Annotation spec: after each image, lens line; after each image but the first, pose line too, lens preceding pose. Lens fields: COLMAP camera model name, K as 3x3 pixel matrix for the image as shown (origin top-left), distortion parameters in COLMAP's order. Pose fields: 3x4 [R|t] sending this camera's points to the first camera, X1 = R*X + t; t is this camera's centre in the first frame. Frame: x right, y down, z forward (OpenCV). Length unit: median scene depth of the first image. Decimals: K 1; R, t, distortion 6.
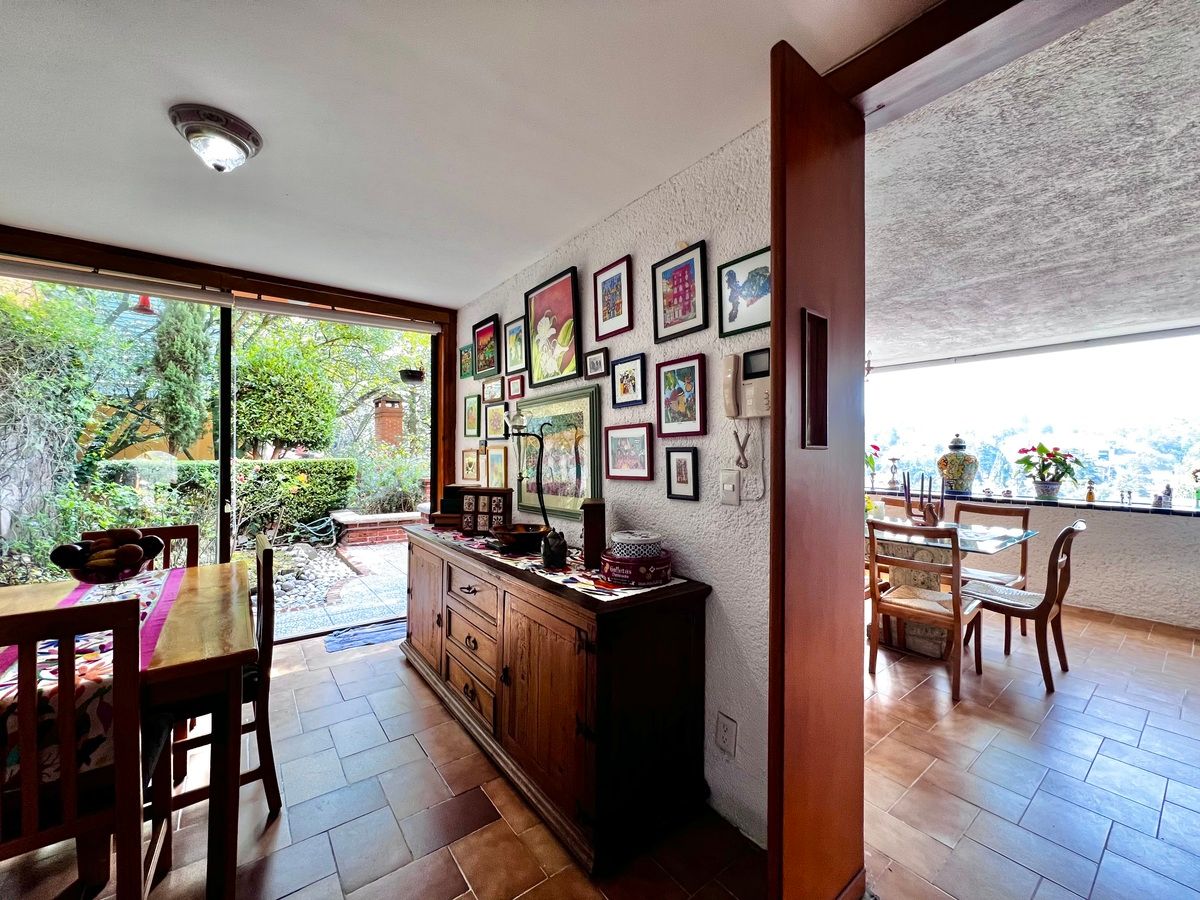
lens RADIAL K [[481.8, 0, 601.0], [0, 481.8, 448.6], [0, 0, 1]] dist [-0.000887, -0.000069]
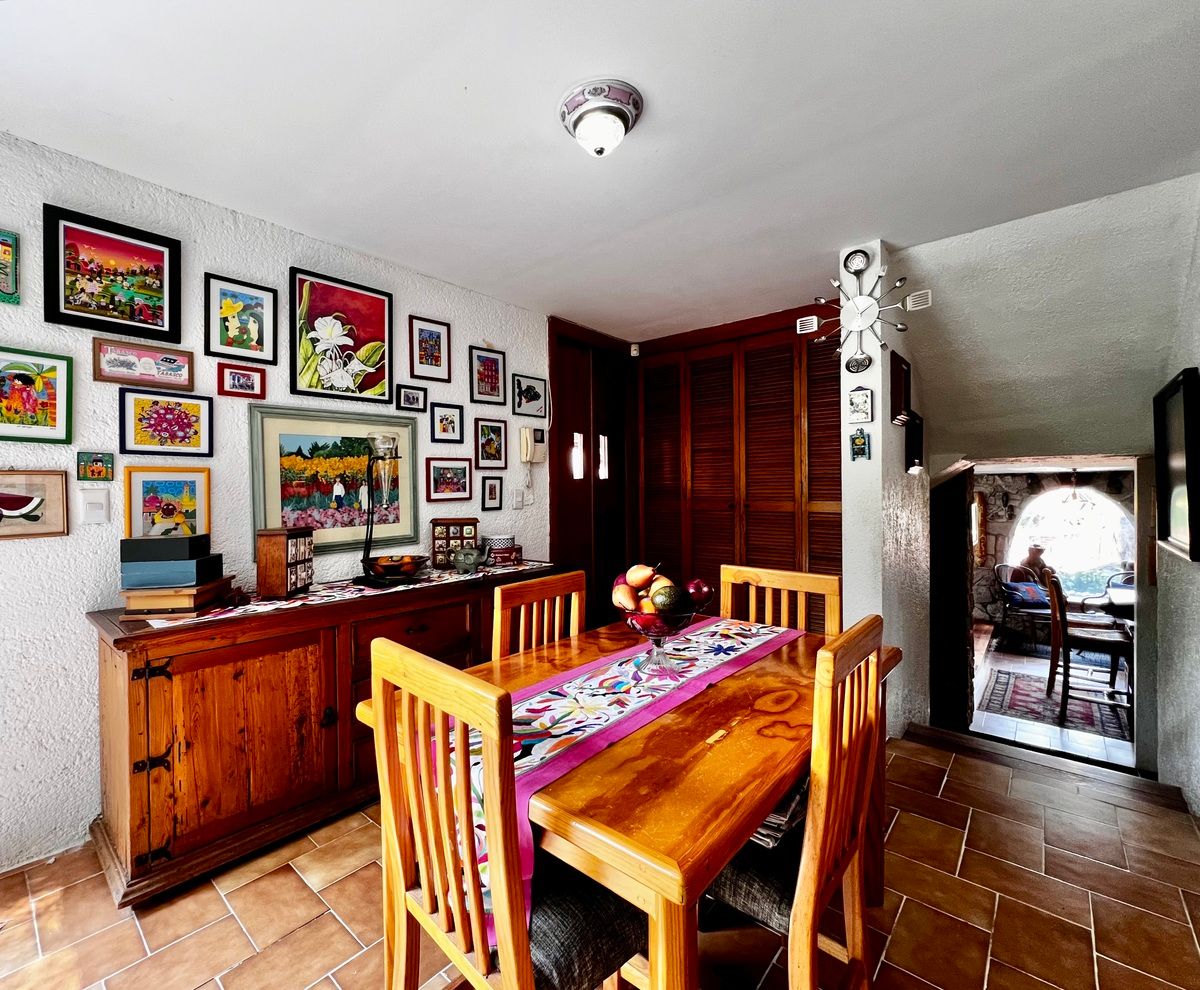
lens RADIAL K [[533.9, 0, 596.2], [0, 533.9, 492.1], [0, 0, 1]] dist [0.000692, -0.000004]
pose [[-0.227939, -0.005783, 0.973658, -1.486133], [-0.000989, 0.999983, 0.005708, 0.035181], [-0.973675, 0.000338, -0.227941, 0.998515]]
